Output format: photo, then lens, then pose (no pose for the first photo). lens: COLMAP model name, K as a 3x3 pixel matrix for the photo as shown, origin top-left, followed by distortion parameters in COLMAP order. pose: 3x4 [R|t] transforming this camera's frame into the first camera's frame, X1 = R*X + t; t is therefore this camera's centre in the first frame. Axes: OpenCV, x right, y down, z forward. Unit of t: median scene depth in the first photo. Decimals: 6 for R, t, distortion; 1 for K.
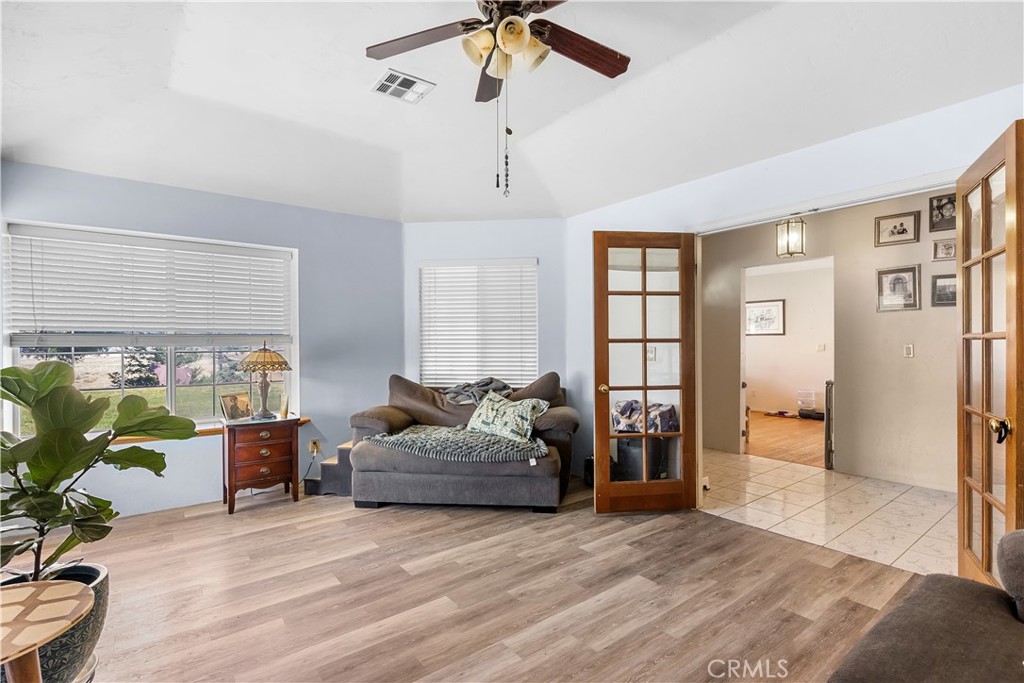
lens RADIAL K [[489.1, 0, 510.4], [0, 489.1, 343.6], [0, 0, 1]] dist [-0.001633, -0.000155]
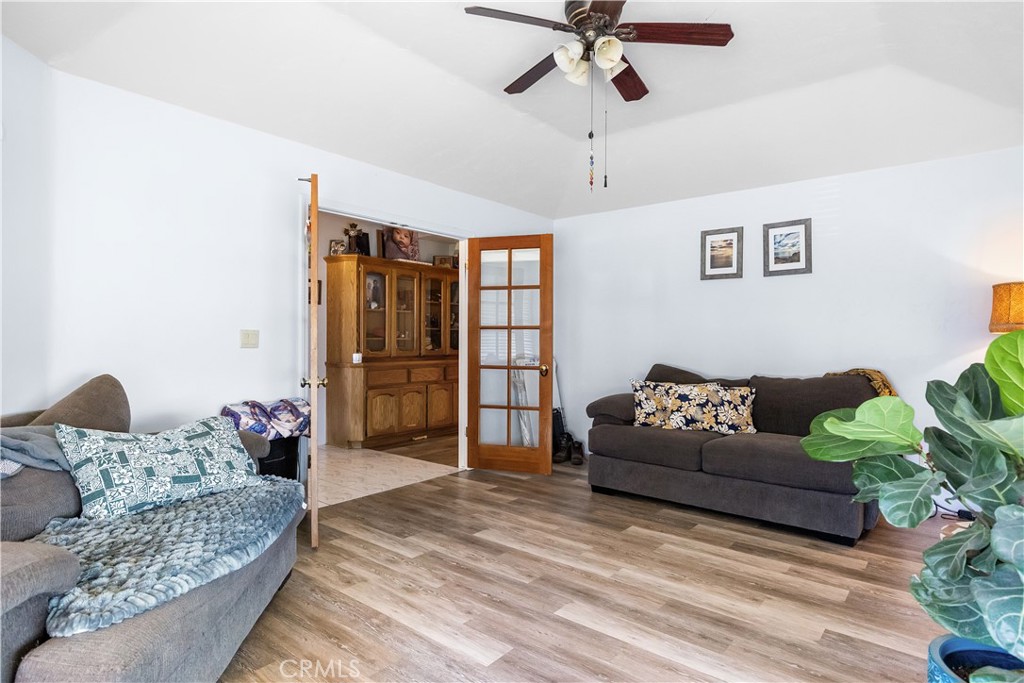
lens RADIAL K [[557.9, 0, 509.8], [0, 557.9, 342.8], [0, 0, 1]] dist [0.003151, 0.000249]
pose [[-0.235504, 0.001462, 0.971872, -0.994178], [-0.005140, 0.999983, -0.002750, 0.035502], [-0.971860, -0.005643, -0.235492, 1.208808]]
